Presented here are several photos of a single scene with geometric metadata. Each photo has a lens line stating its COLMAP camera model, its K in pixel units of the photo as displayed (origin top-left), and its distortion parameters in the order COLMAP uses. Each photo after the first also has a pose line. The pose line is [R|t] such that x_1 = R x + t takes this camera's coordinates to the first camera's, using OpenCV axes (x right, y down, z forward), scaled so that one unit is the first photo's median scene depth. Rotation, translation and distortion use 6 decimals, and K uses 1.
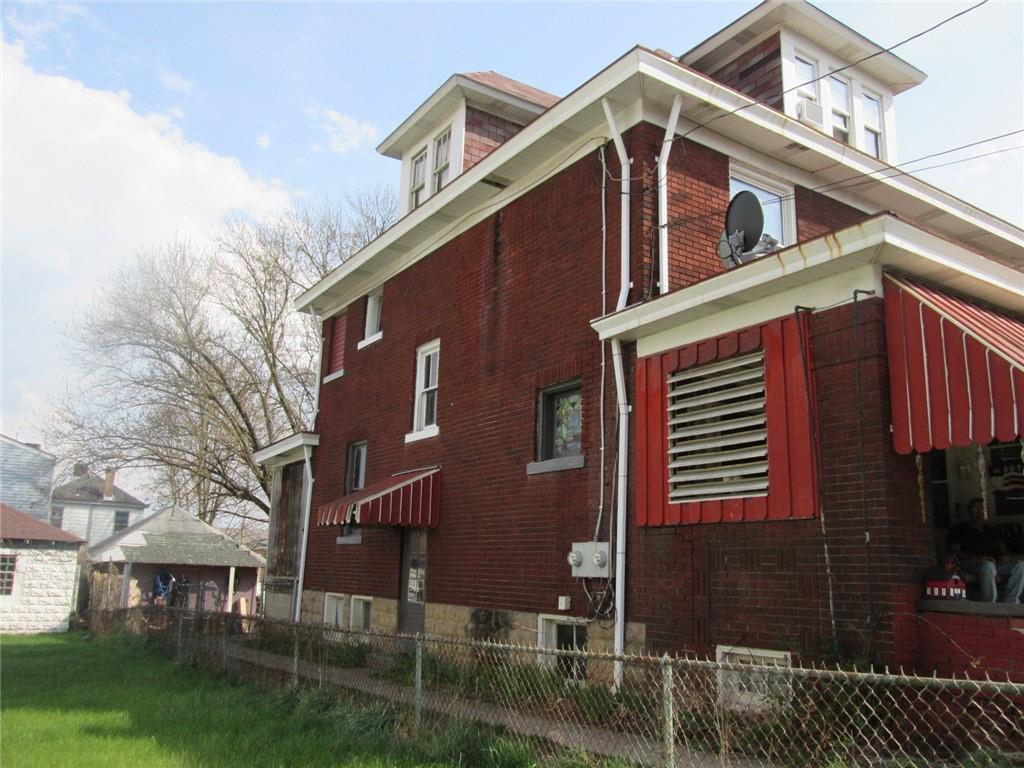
lens RADIAL K [[837.2, 0, 511.2], [0, 837.2, 387.3], [0, 0, 1]] dist [-0.053757, 0.024527]
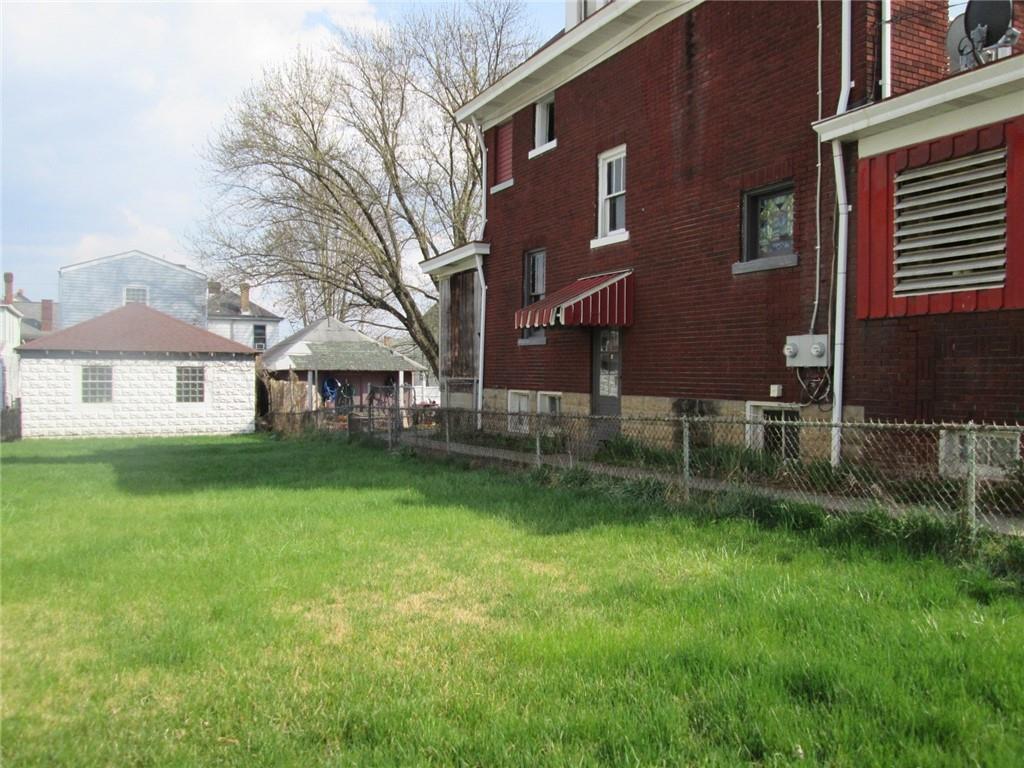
lens RADIAL K [[837.2, 0, 514.2], [0, 837.2, 382.1], [0, 0, 1]] dist [-0.053757, 0.024527]
pose [[0.993873, -0.021966, -0.108324, -0.124186], [0.045932, 0.973503, 0.224016, -0.010443], [0.100533, -0.227619, 0.968547, -0.072146]]
